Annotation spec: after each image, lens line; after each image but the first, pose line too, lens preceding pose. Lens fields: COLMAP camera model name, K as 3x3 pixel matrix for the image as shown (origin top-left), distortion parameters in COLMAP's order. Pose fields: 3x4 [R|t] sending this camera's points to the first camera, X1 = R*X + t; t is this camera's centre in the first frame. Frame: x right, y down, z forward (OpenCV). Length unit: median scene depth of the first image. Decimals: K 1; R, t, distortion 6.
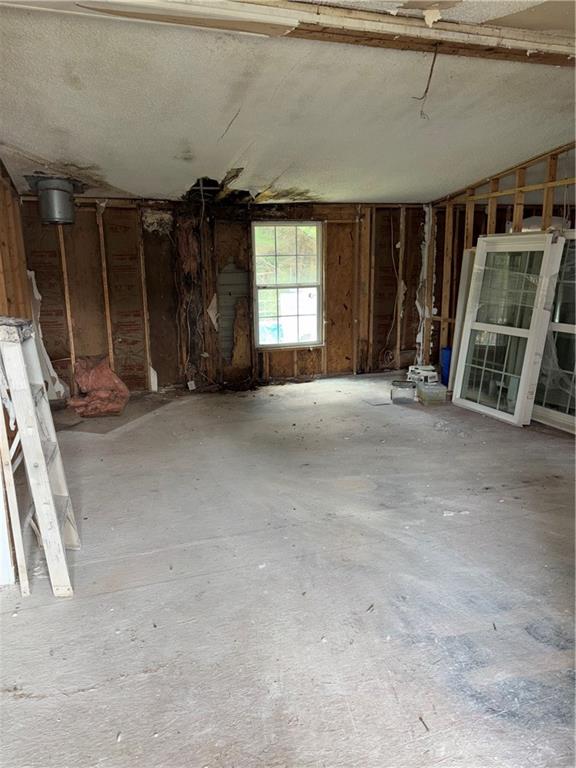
lens RADIAL K [[589.8, 0, 288.5], [0, 589.8, 385.2], [0, 0, 1]] dist [0.062383, -0.053673]
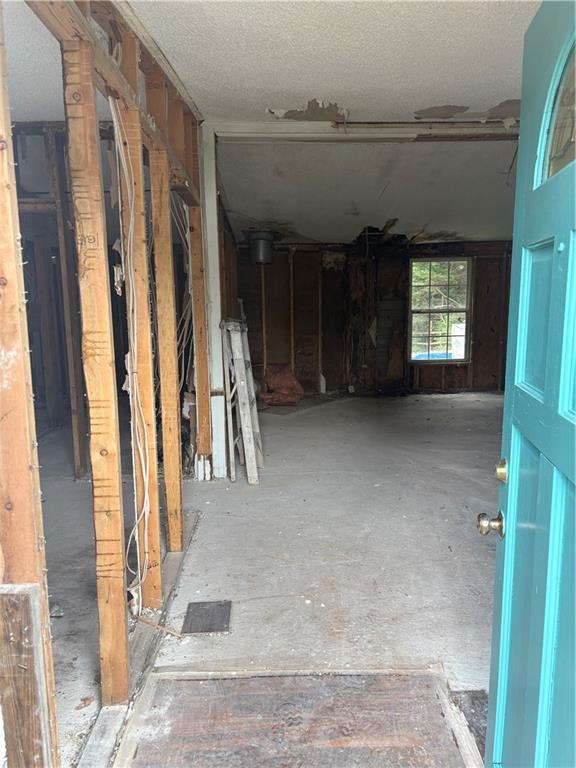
lens RADIAL K [[589.8, 0, 284.7], [0, 589.8, 386.3], [0, 0, 1]] dist [0.062383, -0.053673]
pose [[0.951787, 0.045275, -0.303401, 0.078941], [-0.062462, 0.996932, -0.047178, 0.061957], [0.300334, 0.063855, 0.951694, -0.229726]]
